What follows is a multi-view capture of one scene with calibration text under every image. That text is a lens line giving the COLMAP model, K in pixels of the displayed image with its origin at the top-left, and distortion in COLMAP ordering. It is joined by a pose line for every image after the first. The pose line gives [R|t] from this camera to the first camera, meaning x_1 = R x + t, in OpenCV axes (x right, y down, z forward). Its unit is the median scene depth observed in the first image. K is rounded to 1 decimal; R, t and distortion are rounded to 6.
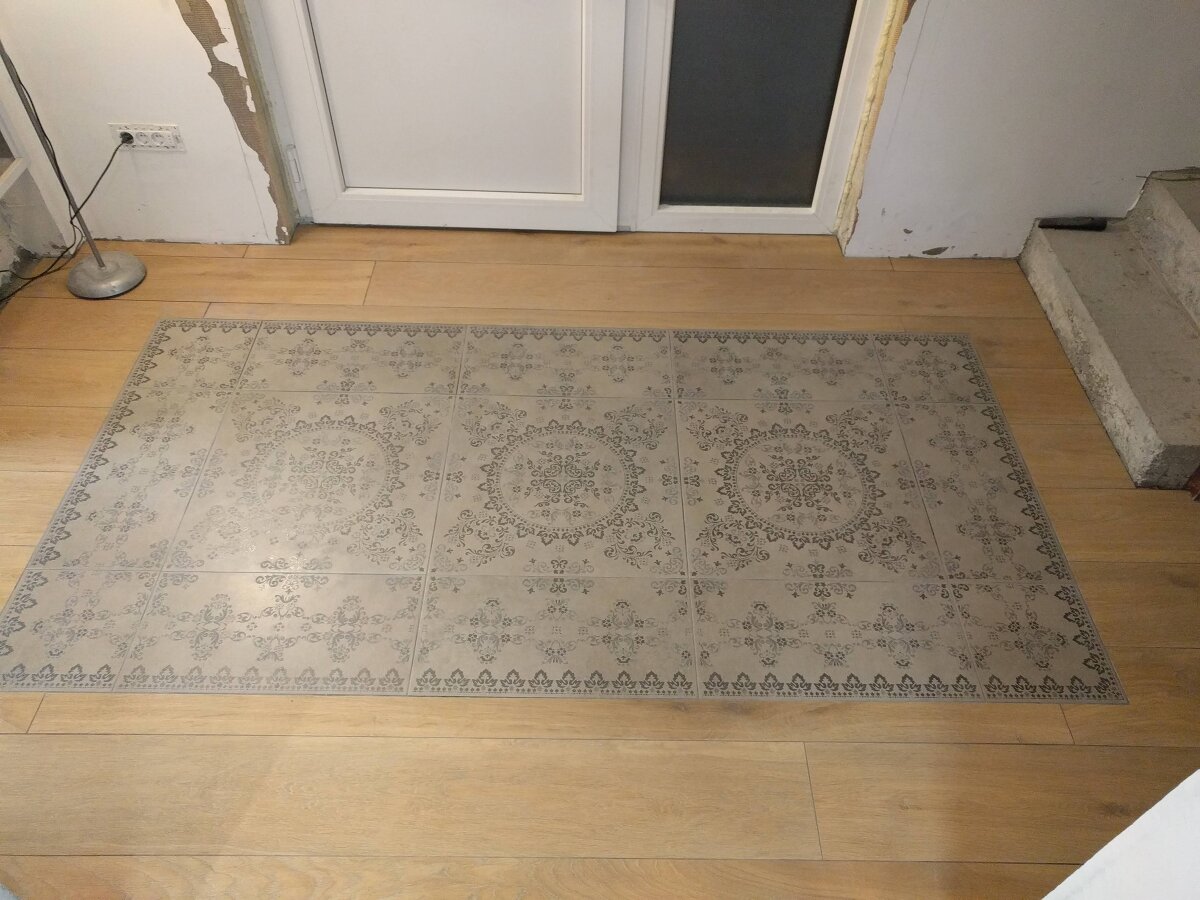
lens RADIAL K [[899.5, 0, 600.0], [0, 899.5, 450.0], [0, 0, 1]] dist [0.010919, 0.003100]
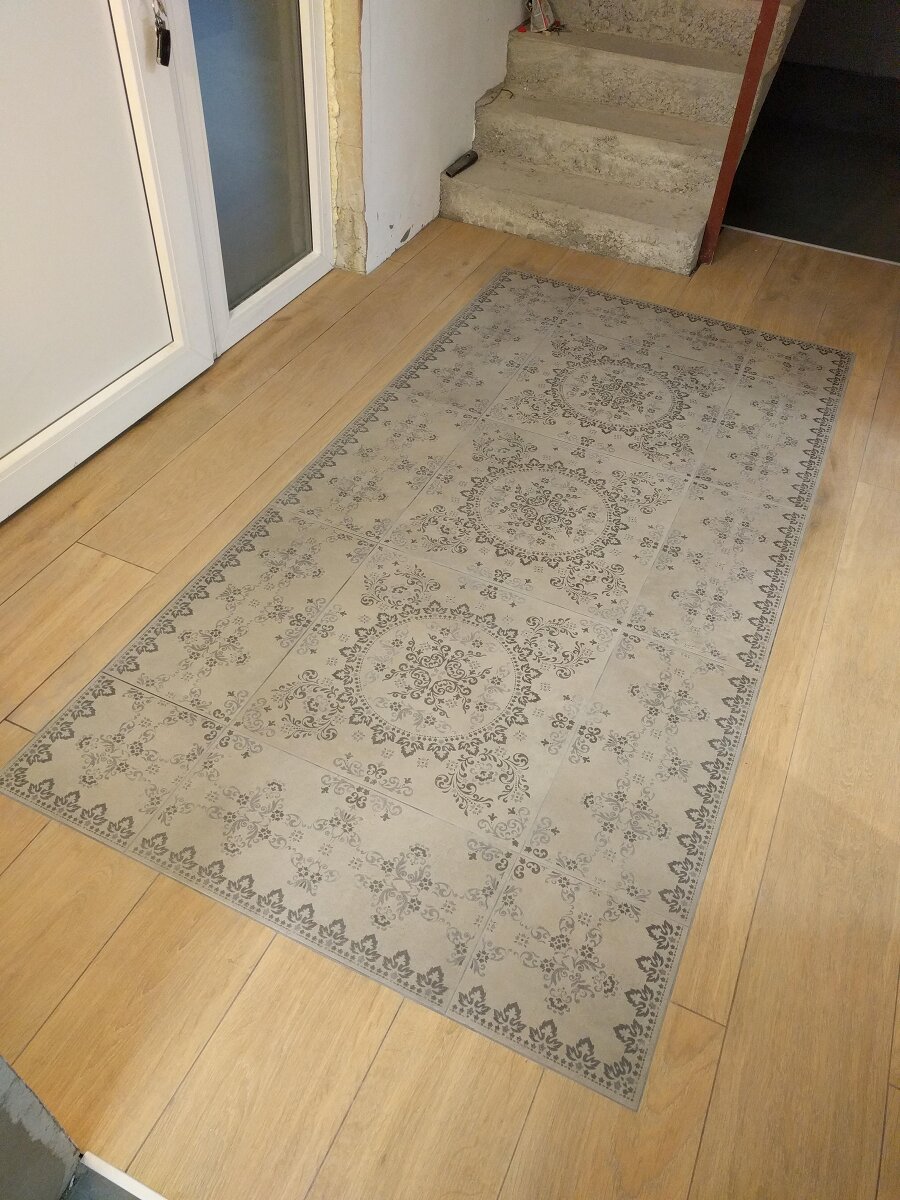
lens RADIAL K [[899.5, 0, 450.0], [0, 899.5, 600.0], [0, 0, 1]] dist [0.010919, 0.003100]
pose [[0.426041, -0.644479, 0.634930, -0.751966], [0.636600, 0.712222, 0.295772, -0.246410], [-0.642830, 0.278186, 0.713710, 0.381176]]
